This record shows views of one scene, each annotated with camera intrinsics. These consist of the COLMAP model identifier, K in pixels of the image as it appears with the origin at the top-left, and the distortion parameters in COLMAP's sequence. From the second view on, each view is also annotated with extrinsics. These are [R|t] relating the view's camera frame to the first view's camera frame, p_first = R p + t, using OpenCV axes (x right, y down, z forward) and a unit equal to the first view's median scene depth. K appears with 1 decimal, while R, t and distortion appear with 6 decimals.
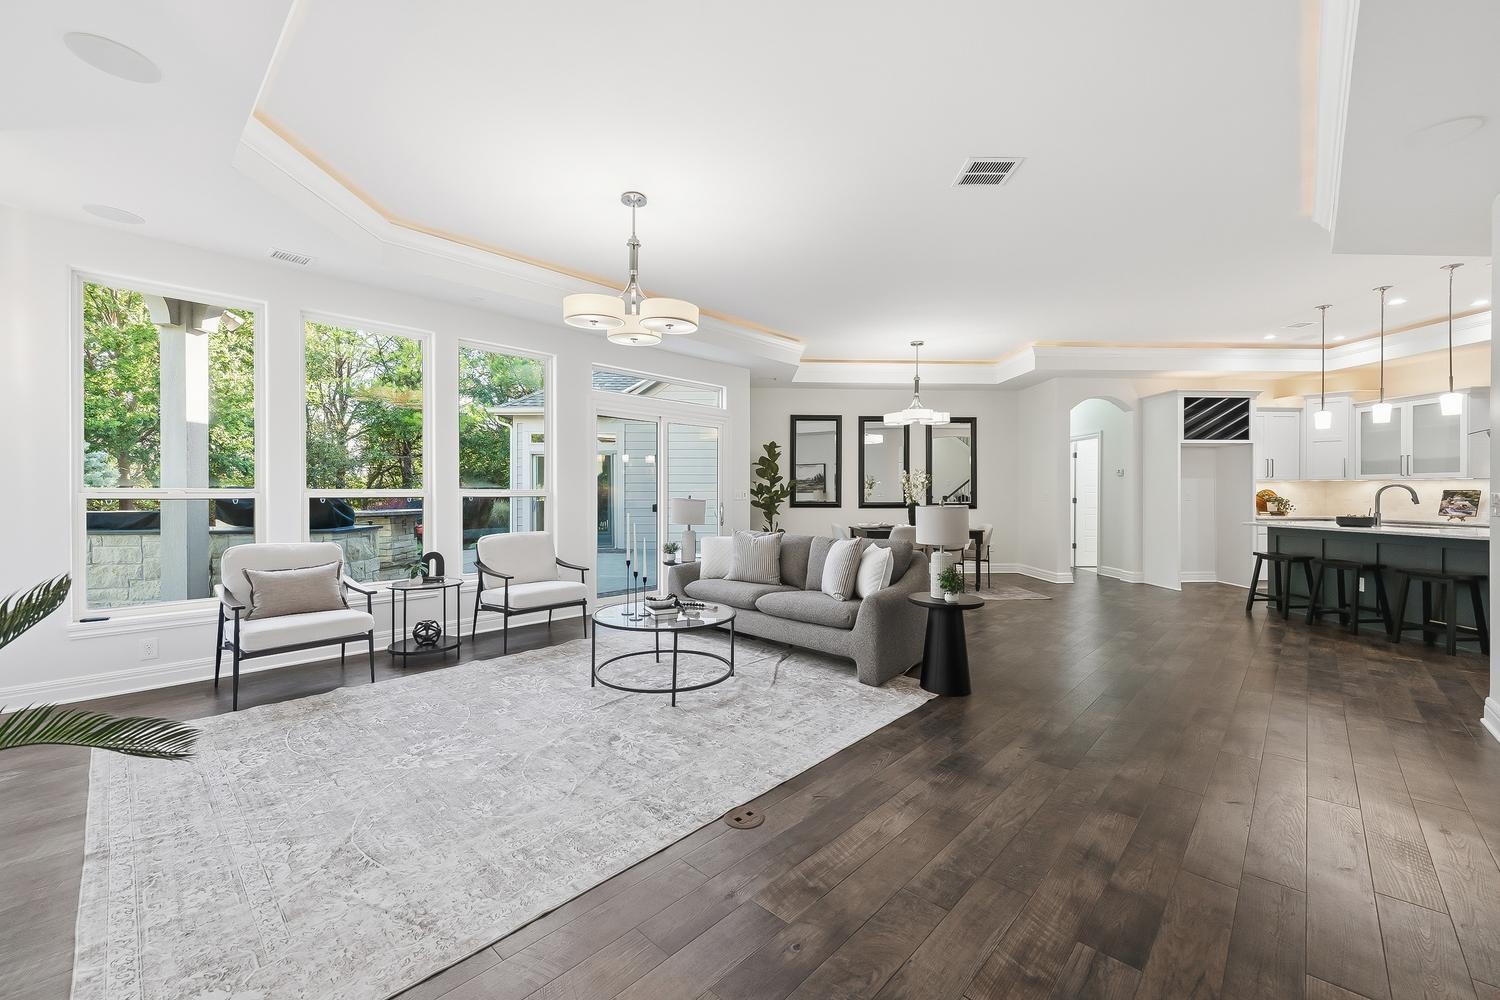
lens RADIAL K [[598.3, 0, 750.0], [0, 598.3, 500.0], [0, 0, 1]] dist [-0.000150, -0.000066]
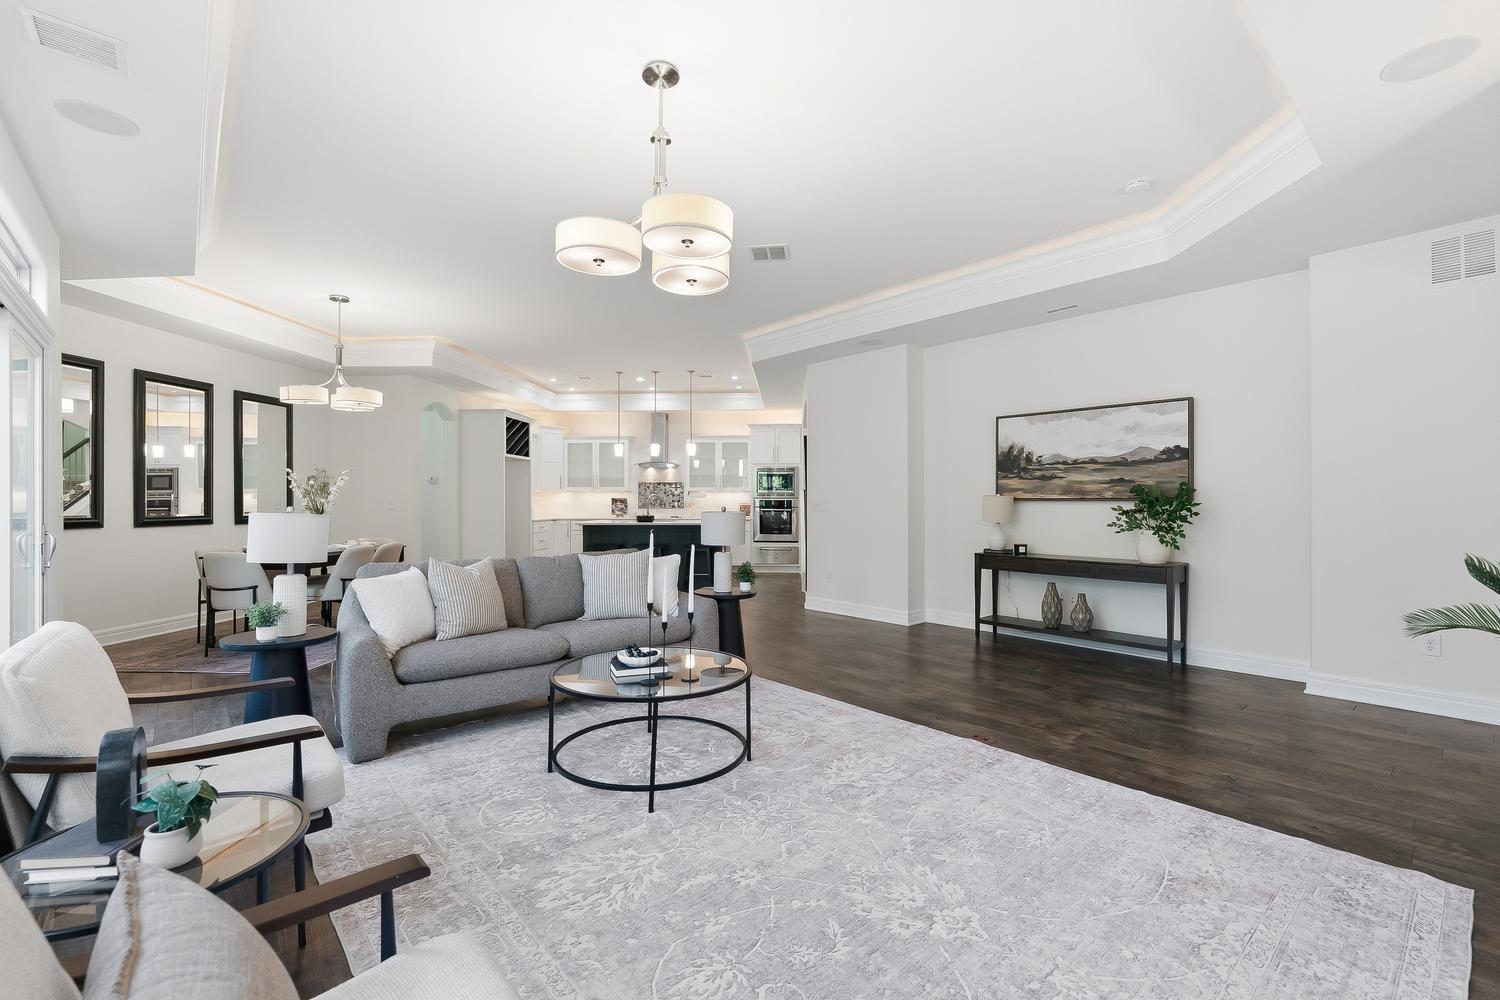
lens RADIAL K [[652.4, 0, 750.0], [0, 652.4, 500.0], [0, 0, 1]] dist [-0.000975, 0.000176]
pose [[0.099456, -0.000791, 0.995042, -0.540154], [0.012801, 0.999918, -0.000485, -0.006682], [-0.994960, 0.012785, 0.099458, 0.479986]]
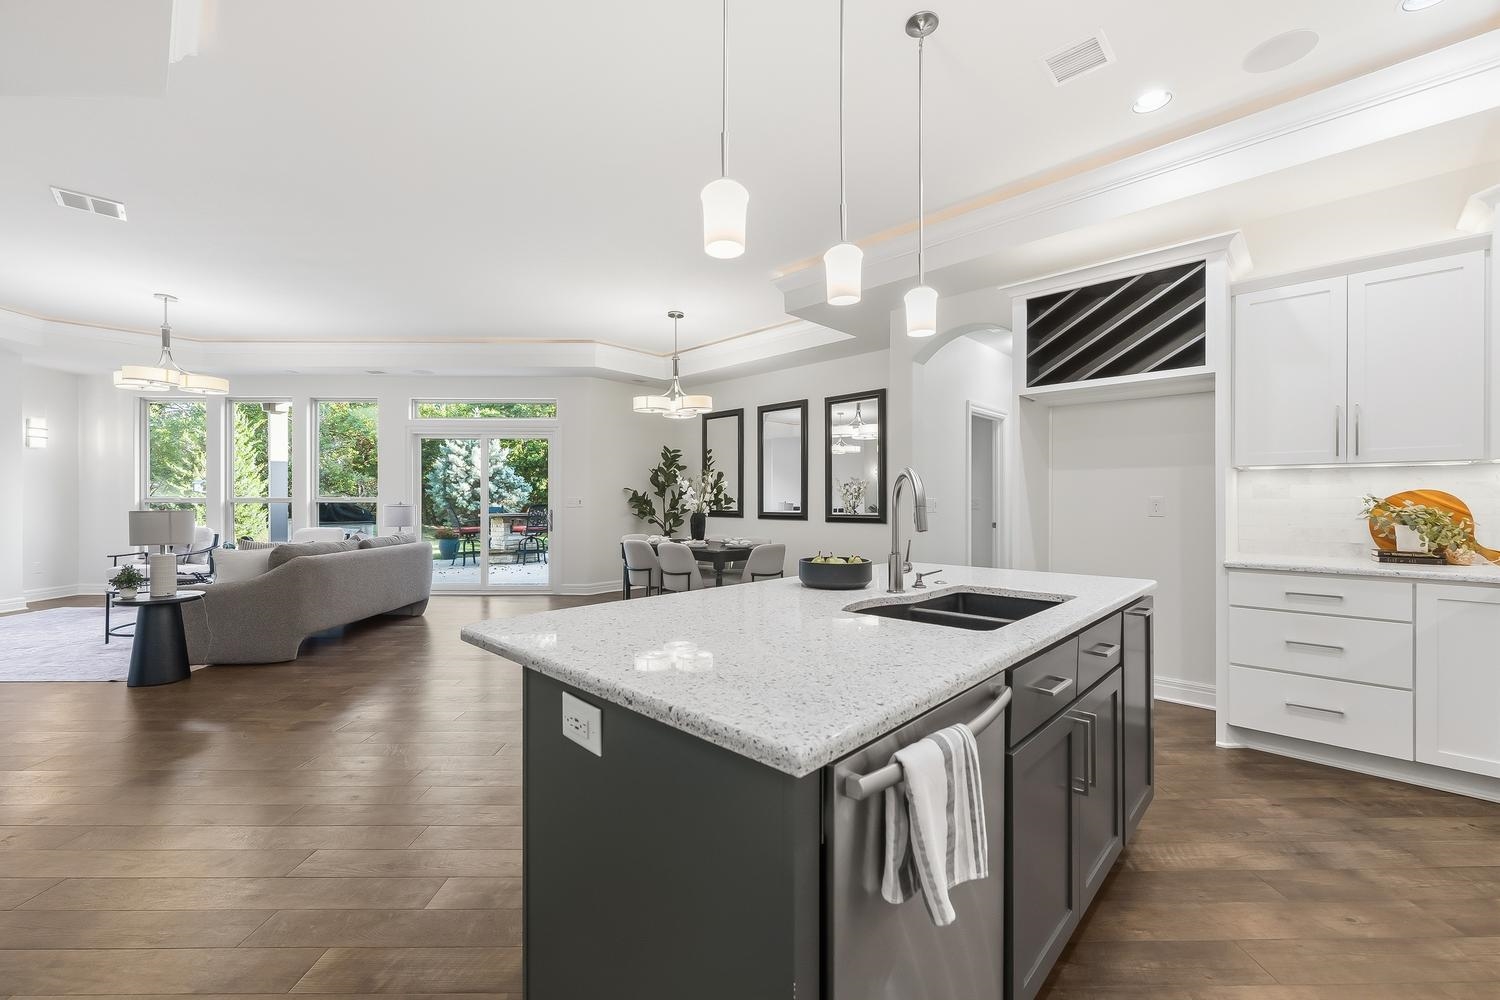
lens RADIAL K [[595.6, 0, 746.8], [0, 595.6, 504.8], [0, 0, 1]] dist [-0.000037, -0.000086]
pose [[0.691865, 0.004987, -0.722009, 1.062836], [-0.010448, 0.999941, -0.003105, -0.003340], [0.721951, 0.009692, 0.691876, 0.588914]]
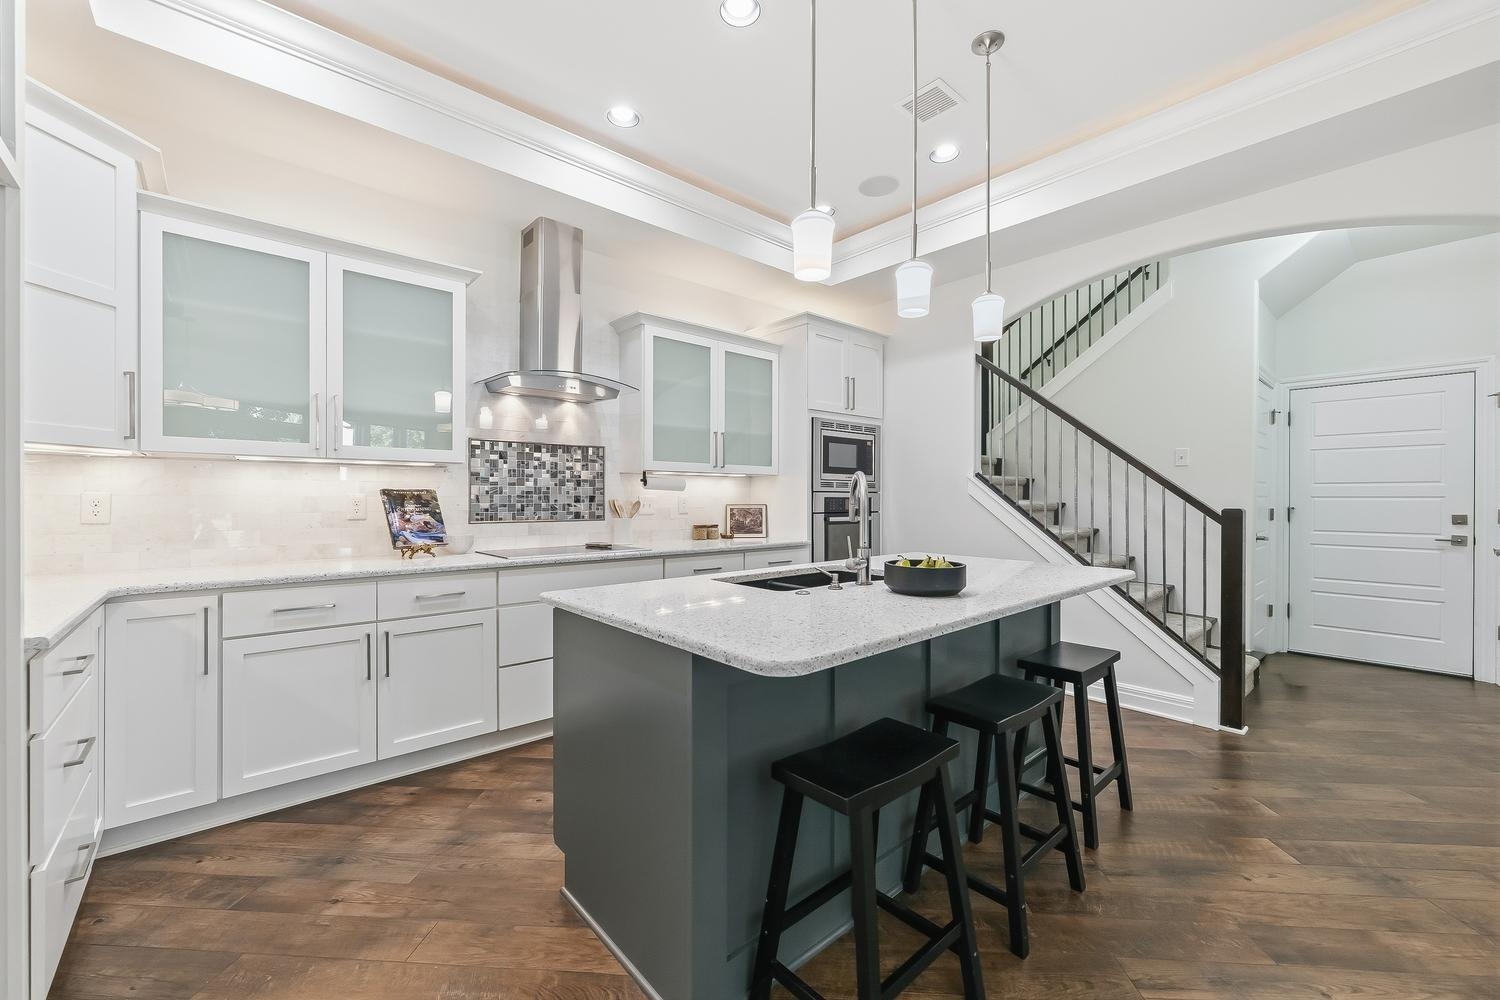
lens RADIAL K [[598.3, 0, 750.0], [0, 598.3, 500.0], [0, 0, 1]] dist [-0.000150, -0.000066]
pose [[-0.635696, -0.004081, 0.771929, 0.684850], [0.008543, 0.999888, 0.012322, -0.012283], [-0.771892, 0.014428, -0.635590, 1.106562]]
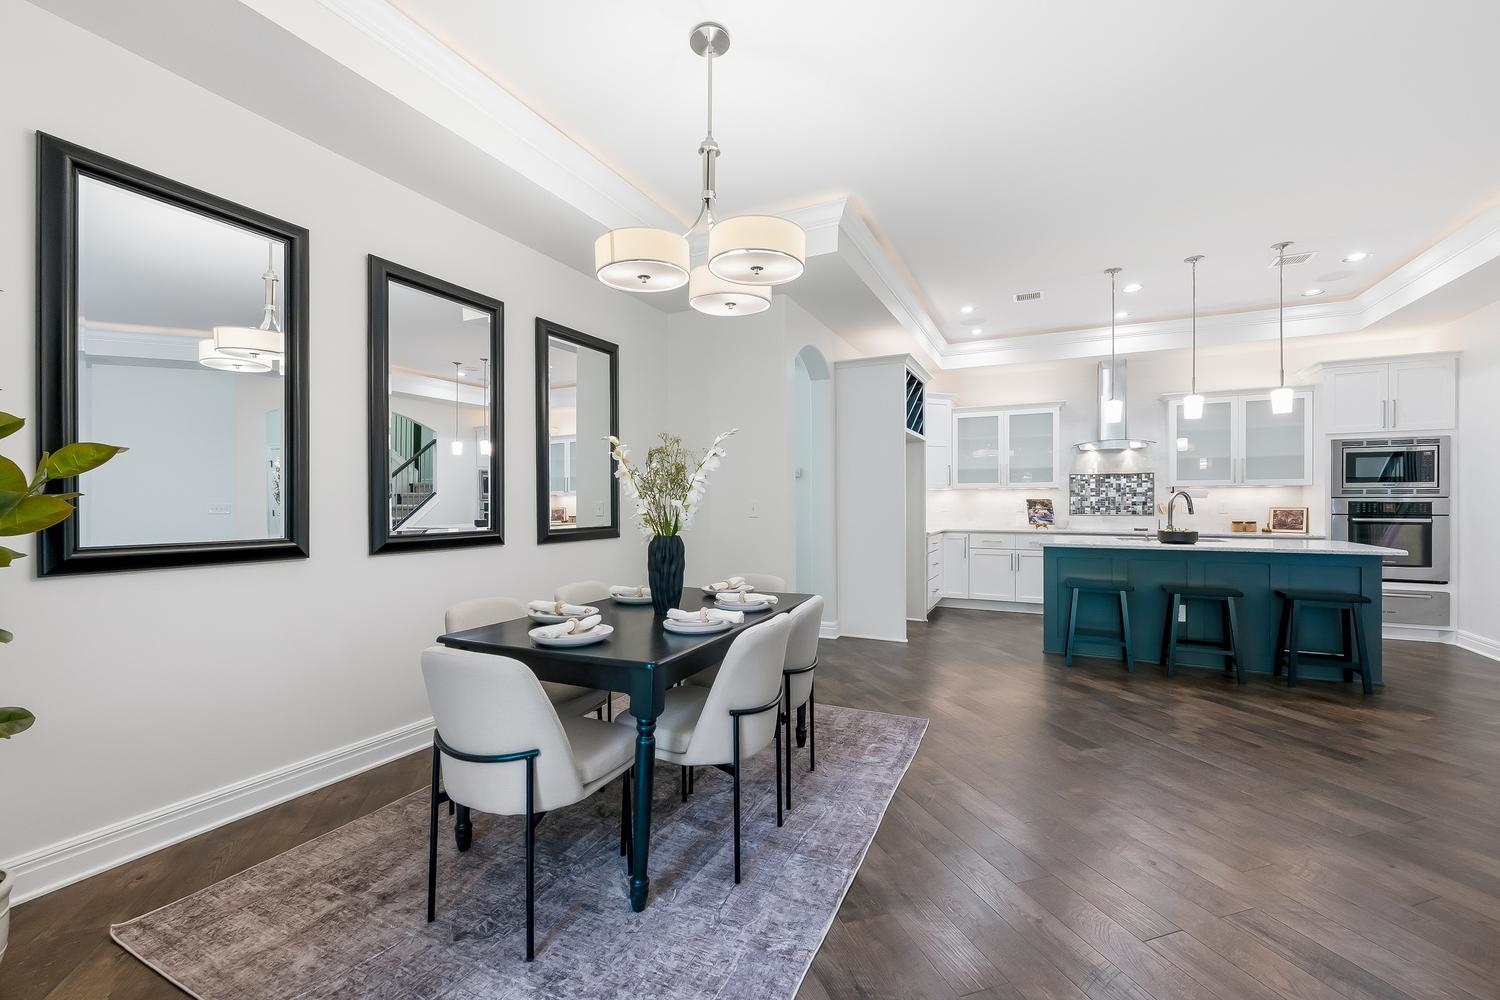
lens RADIAL K [[614.5, 0, 750.0], [0, 614.5, 500.0], [0, 0, 1]] dist [0.000482, -0.000050]
pose [[0.476042, 0.002096, 0.879420, -0.002437], [0.013464, 0.999863, -0.009671, -0.012040], [-0.879320, 0.016445, 0.475948, 0.947300]]
